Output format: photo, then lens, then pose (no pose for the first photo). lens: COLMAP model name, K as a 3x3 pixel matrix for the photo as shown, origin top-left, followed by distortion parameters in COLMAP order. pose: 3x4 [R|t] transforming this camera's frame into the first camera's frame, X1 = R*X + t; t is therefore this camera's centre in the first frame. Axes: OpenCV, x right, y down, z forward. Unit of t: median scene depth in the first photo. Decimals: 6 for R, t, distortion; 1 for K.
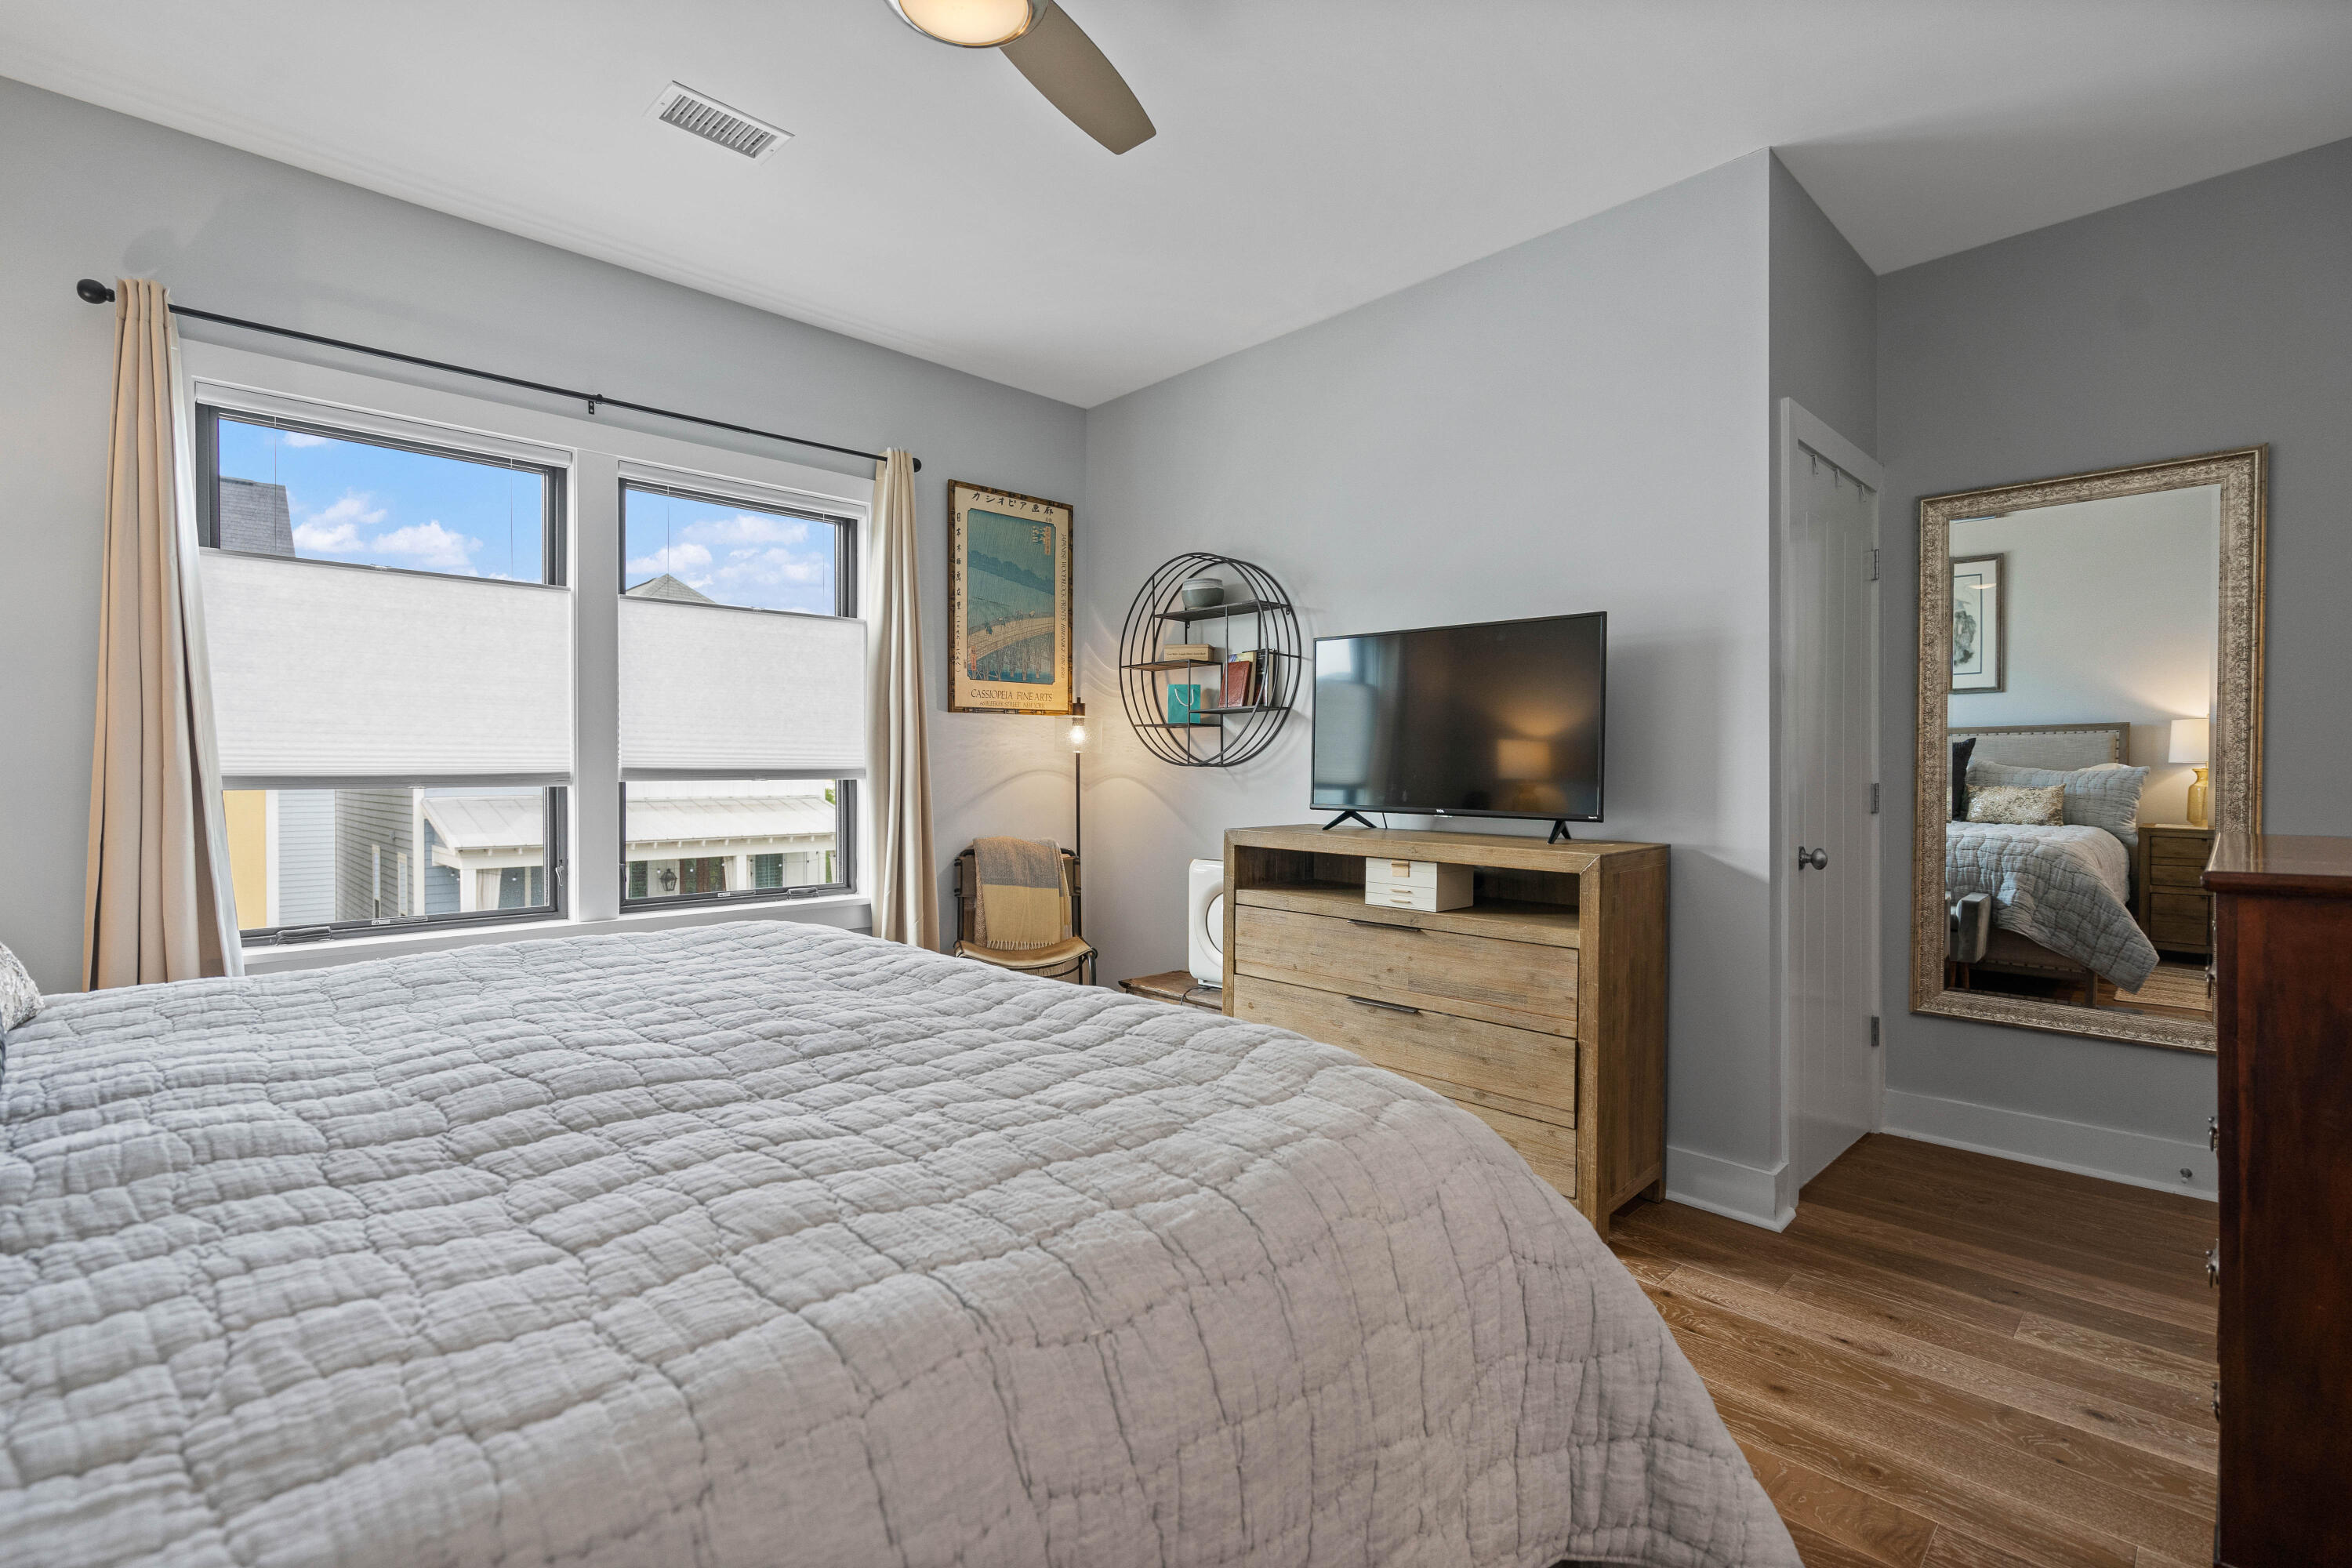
lens RADIAL K [[1061.4, 0, 1173.7], [0, 1061.4, 779.3], [0, 0, 1]] dist [-0.001879, 0.001071]
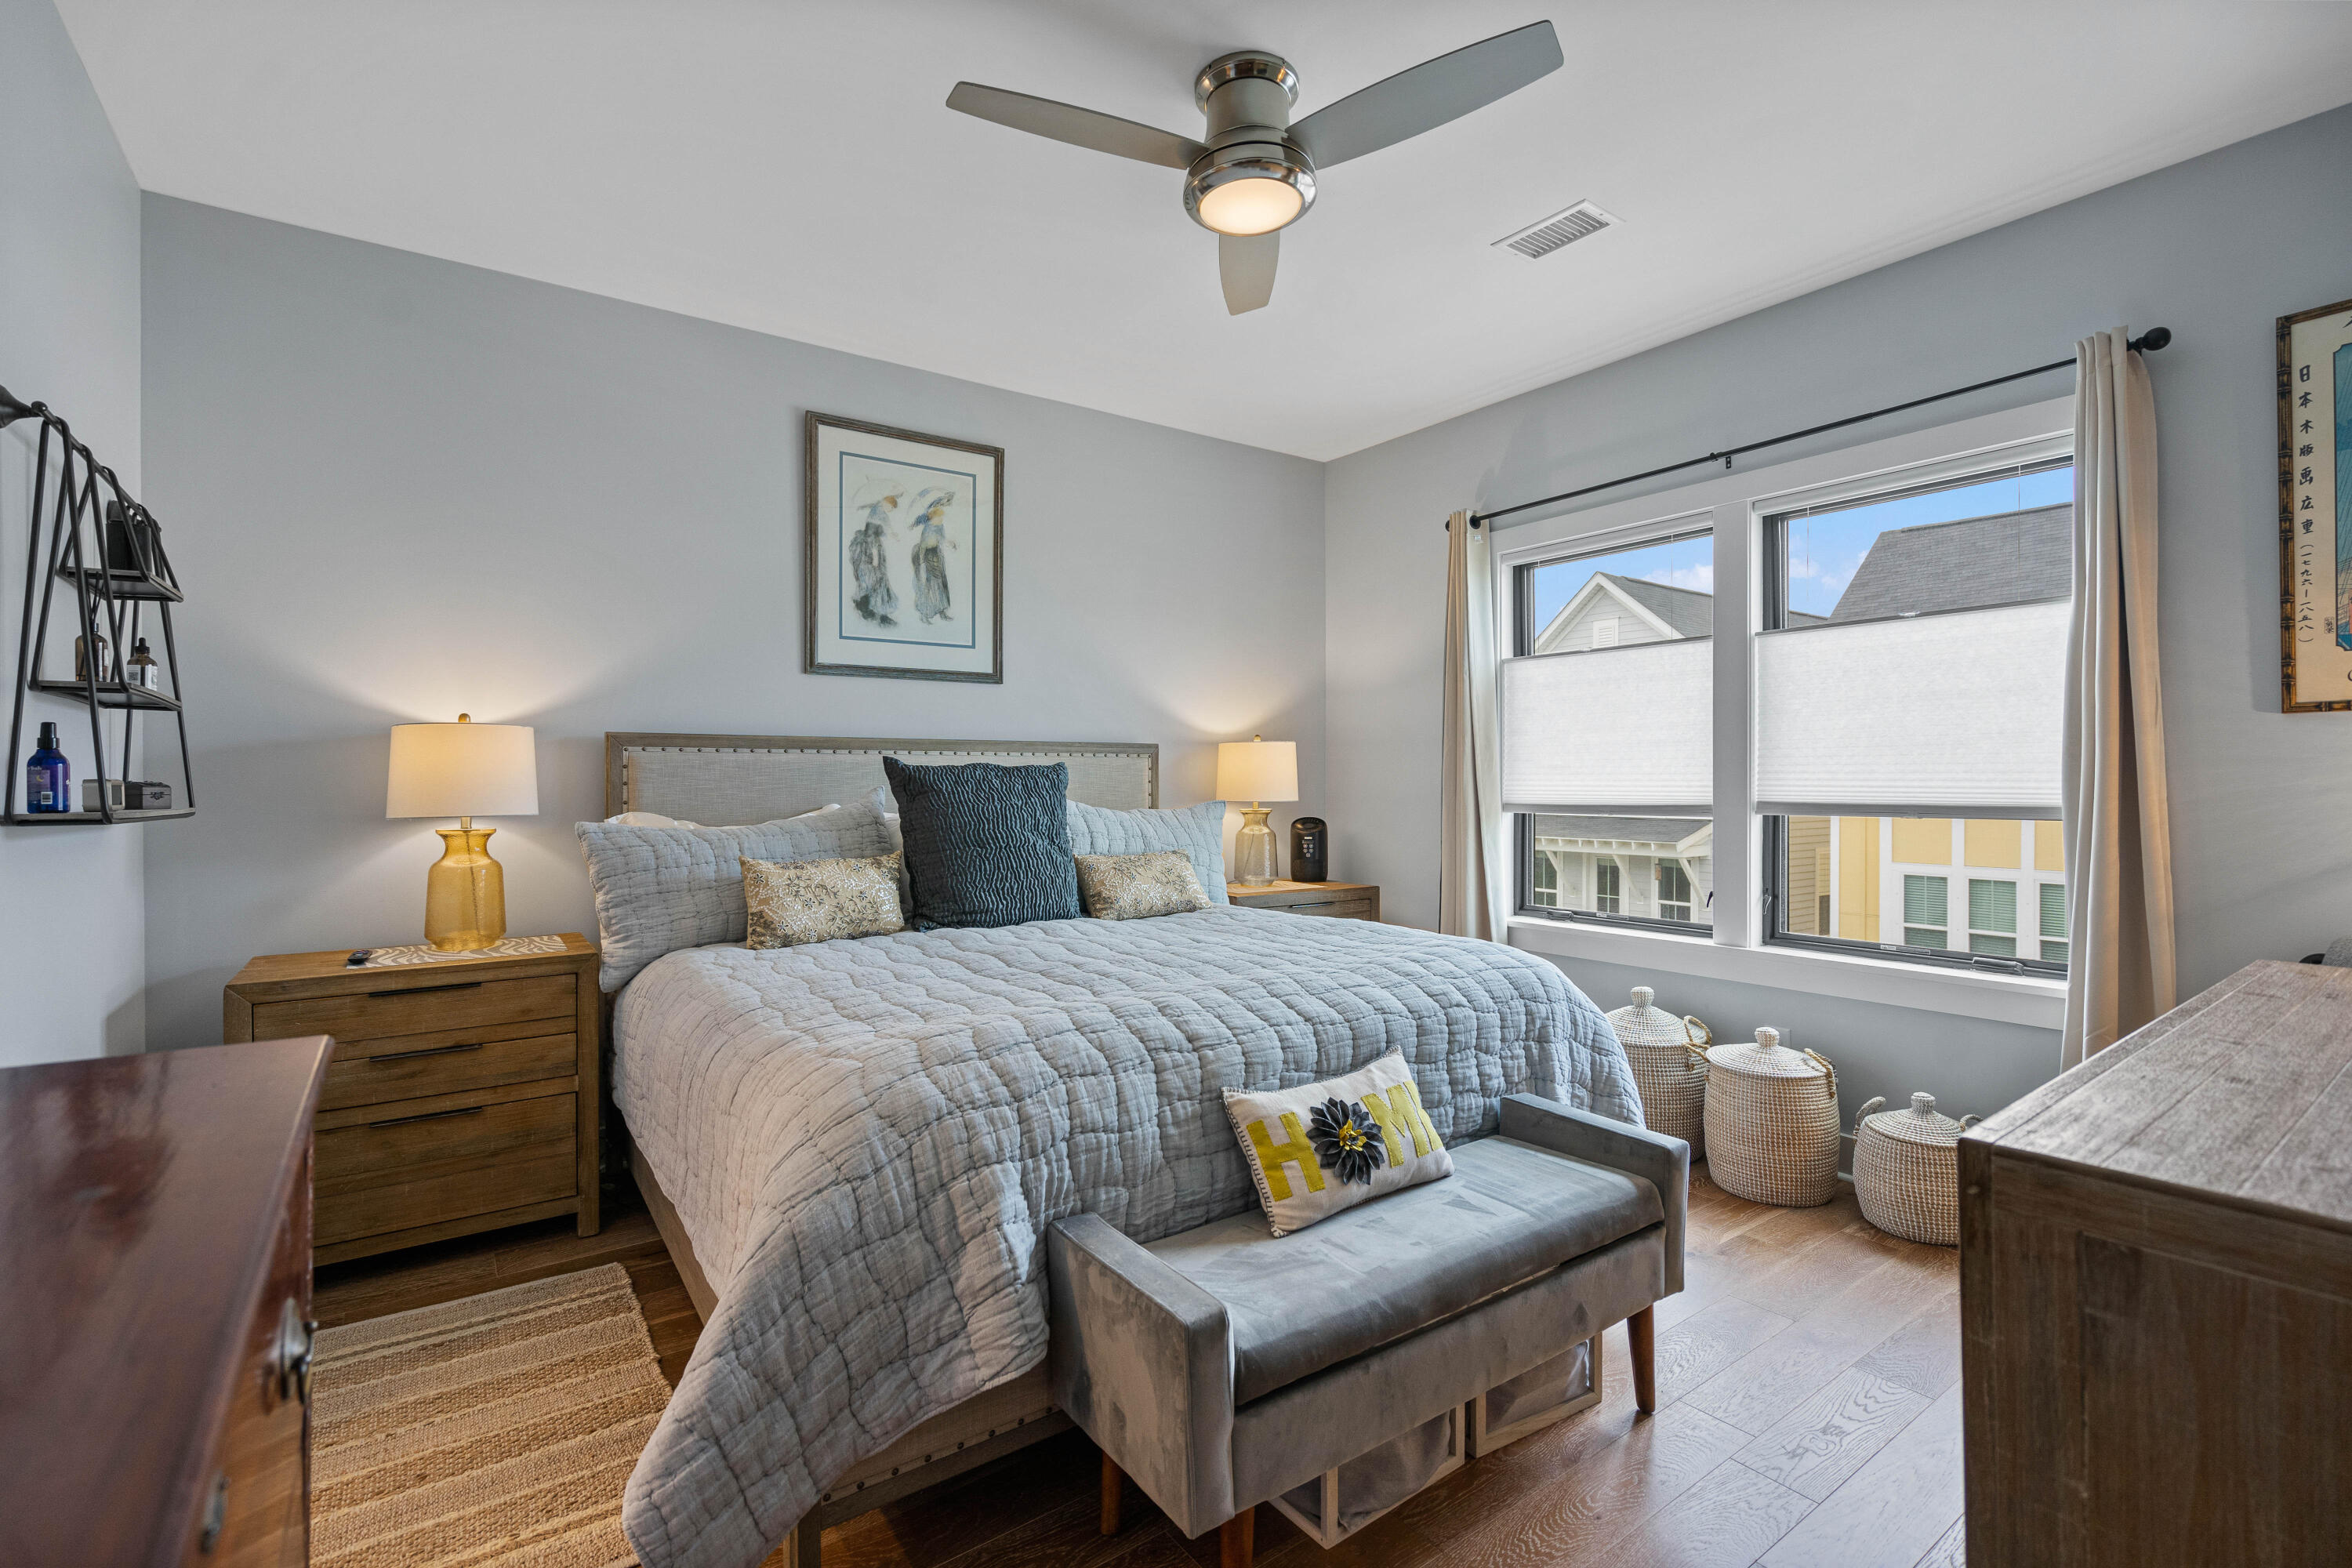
lens RADIAL K [[1061.4, 0, 1178.5], [0, 1061.4, 782.0], [0, 0, 1]] dist [-0.001879, 0.001071]
pose [[-0.154408, 0.004545, -0.987997, 0.464323], [-0.004071, 0.999978, 0.005237, -0.025269], [0.987999, 0.004830, -0.154386, 0.485542]]
